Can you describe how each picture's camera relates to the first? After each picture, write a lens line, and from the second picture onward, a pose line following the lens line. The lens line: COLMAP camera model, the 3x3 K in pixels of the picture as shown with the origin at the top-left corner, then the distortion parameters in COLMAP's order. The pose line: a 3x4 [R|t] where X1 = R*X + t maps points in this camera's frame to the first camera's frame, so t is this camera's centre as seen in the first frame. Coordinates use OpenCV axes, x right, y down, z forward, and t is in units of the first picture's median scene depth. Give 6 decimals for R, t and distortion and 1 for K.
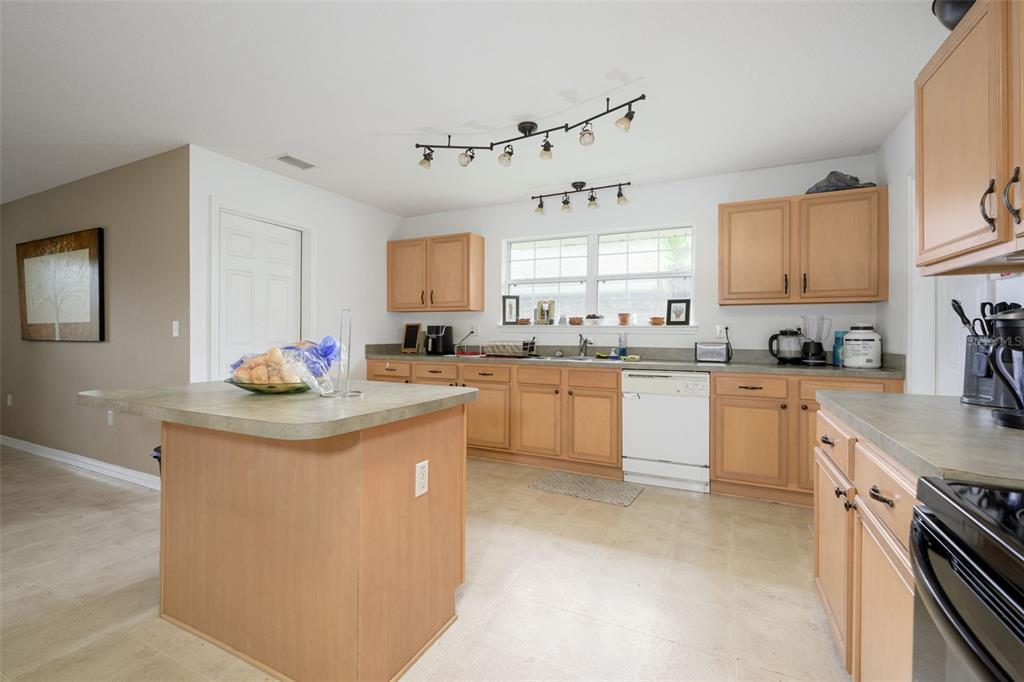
lens RADIAL K [[449.6, 0, 505.0], [0, 449.6, 334.0], [0, 0, 1]] dist [0.005302, 0.000304]
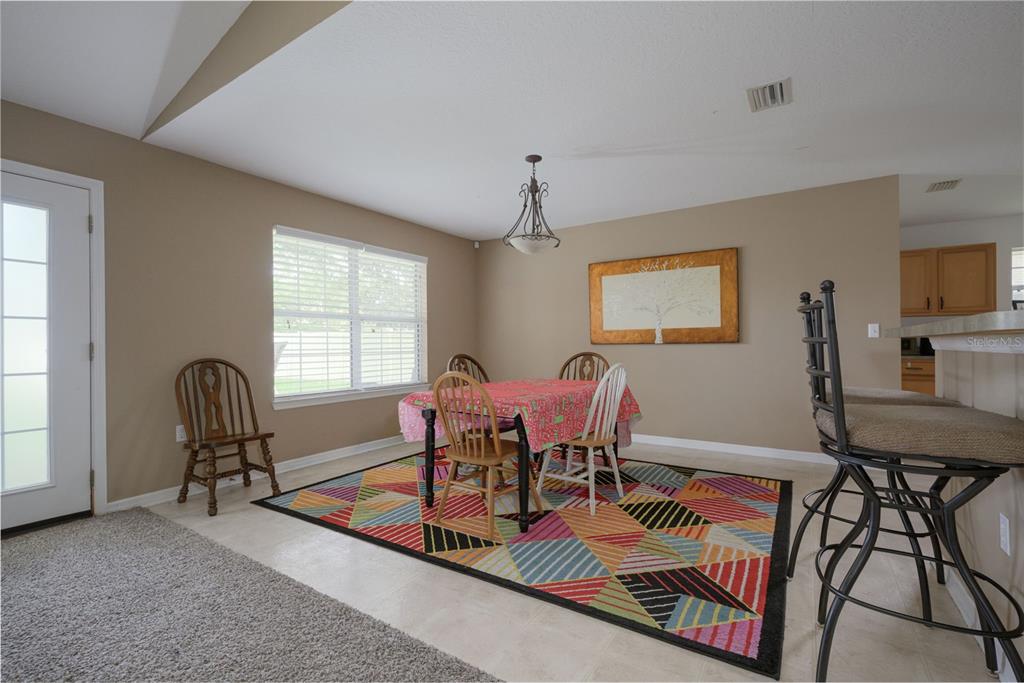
lens RADIAL K [[449.6, 0, 519.9], [0, 449.6, 342.9], [0, 0, 1]] dist [0.005302, 0.000304]
pose [[0.996196, -0.006490, -0.086895, -1.432593], [0.005171, 0.999868, -0.015388, 0.035169], [0.086984, 0.014880, 0.996099, -0.244815]]
